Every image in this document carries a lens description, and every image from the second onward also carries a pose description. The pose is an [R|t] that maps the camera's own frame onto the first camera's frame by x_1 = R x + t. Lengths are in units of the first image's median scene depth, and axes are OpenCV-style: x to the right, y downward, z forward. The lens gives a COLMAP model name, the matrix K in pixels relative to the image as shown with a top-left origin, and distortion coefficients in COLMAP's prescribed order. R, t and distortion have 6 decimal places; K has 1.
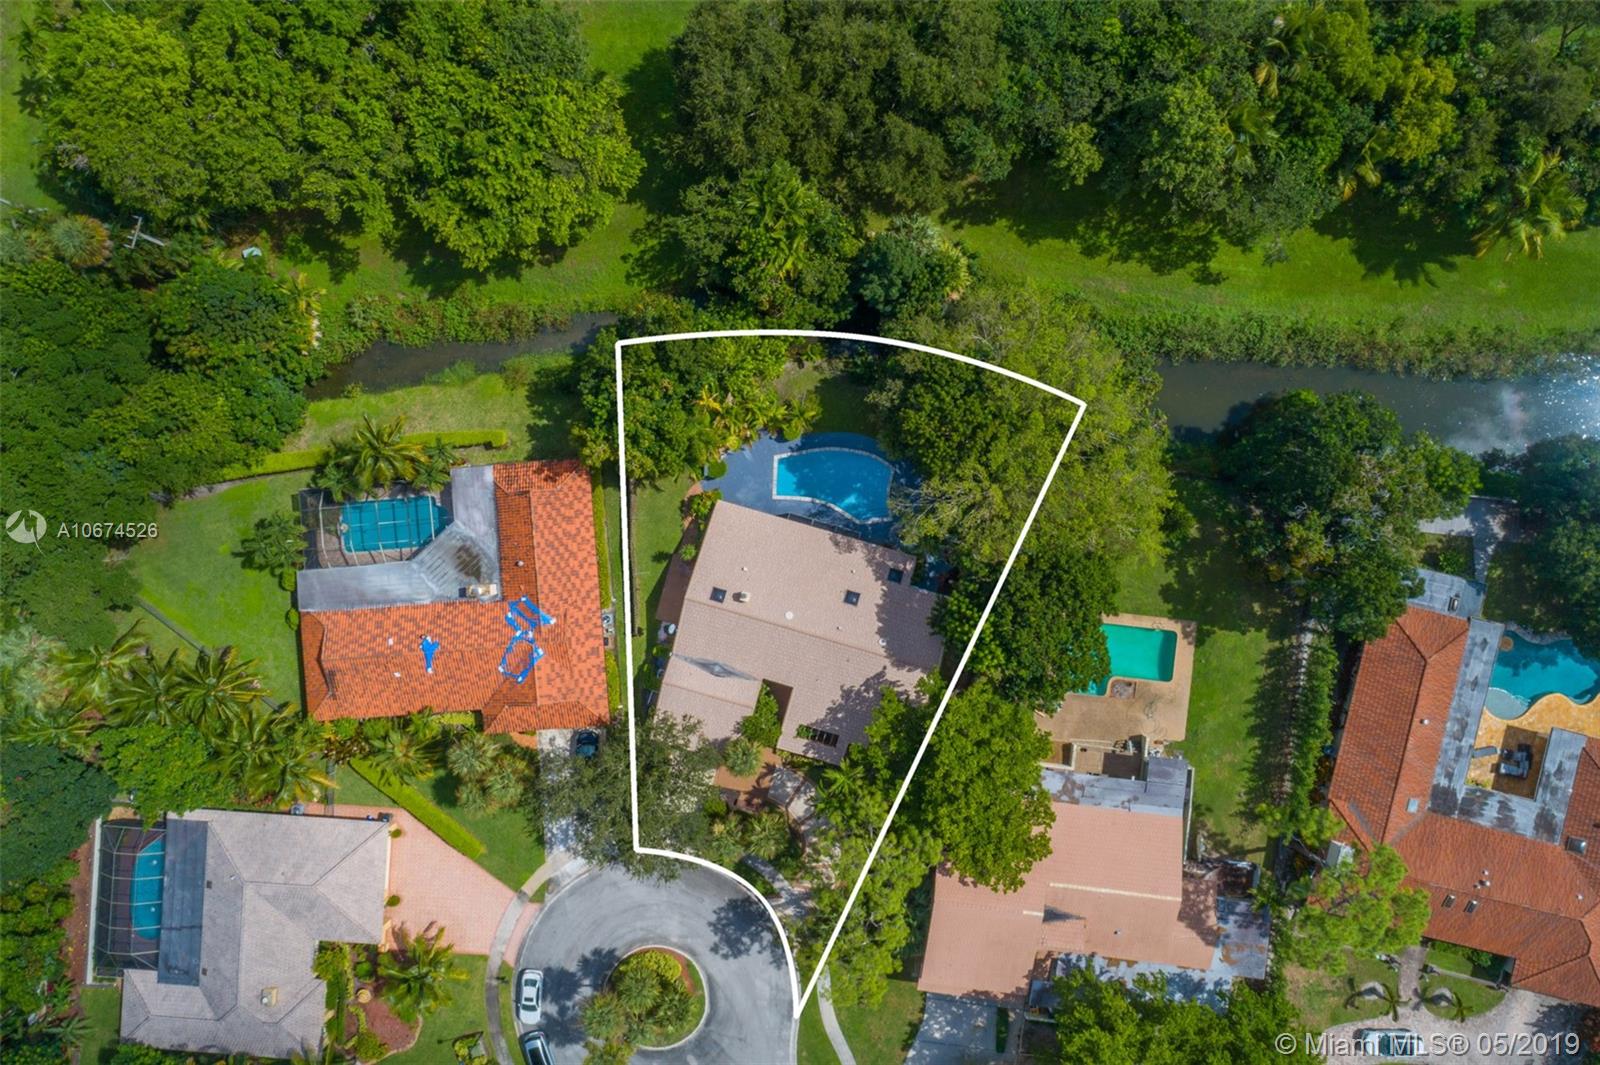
lens RADIAL K [[1114.9, 0, 800.0], [0, 1114.9, 532.5], [0, 0, 1]] dist [-0.003817, -0.000603]
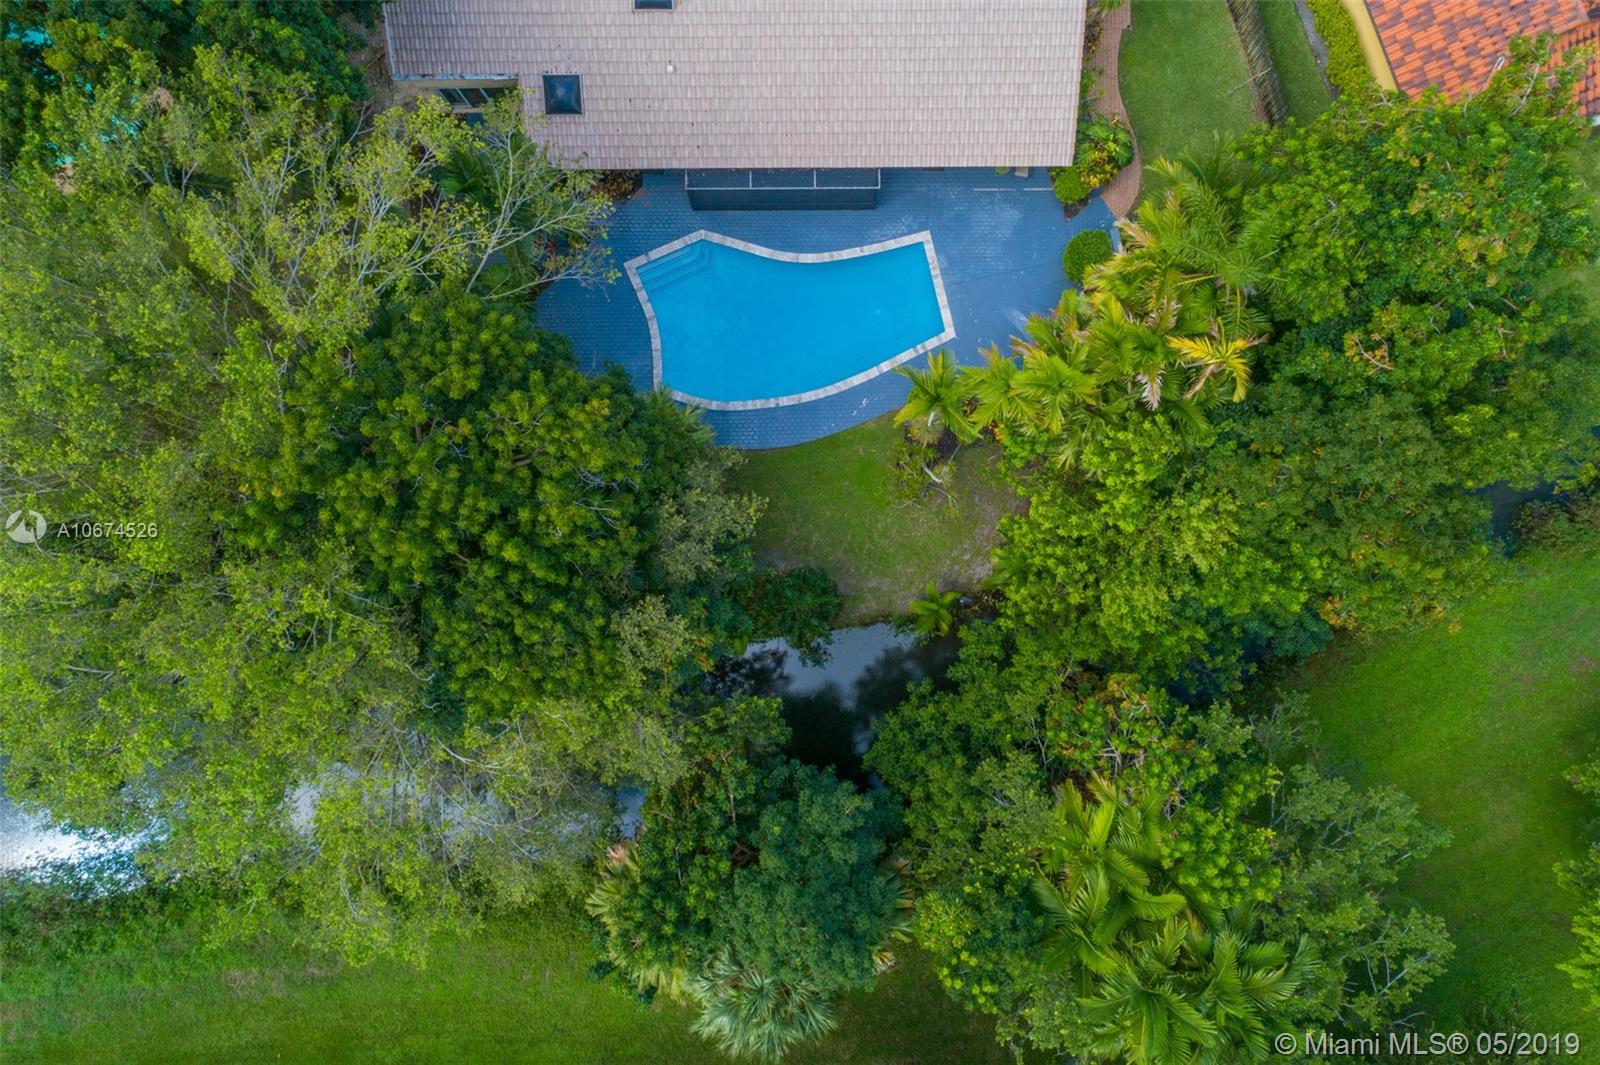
lens RADIAL K [[1114.9, 0, 800.0], [0, 1114.9, 532.5], [0, 0, 1]] dist [-0.003817, -0.000603]
pose [[-0.959962, 0.279056, 0.024505, 0.042879], [-0.279153, -0.960247, -0.000541, -0.129887], [0.023380, -0.007360, 0.999700, 0.653976]]
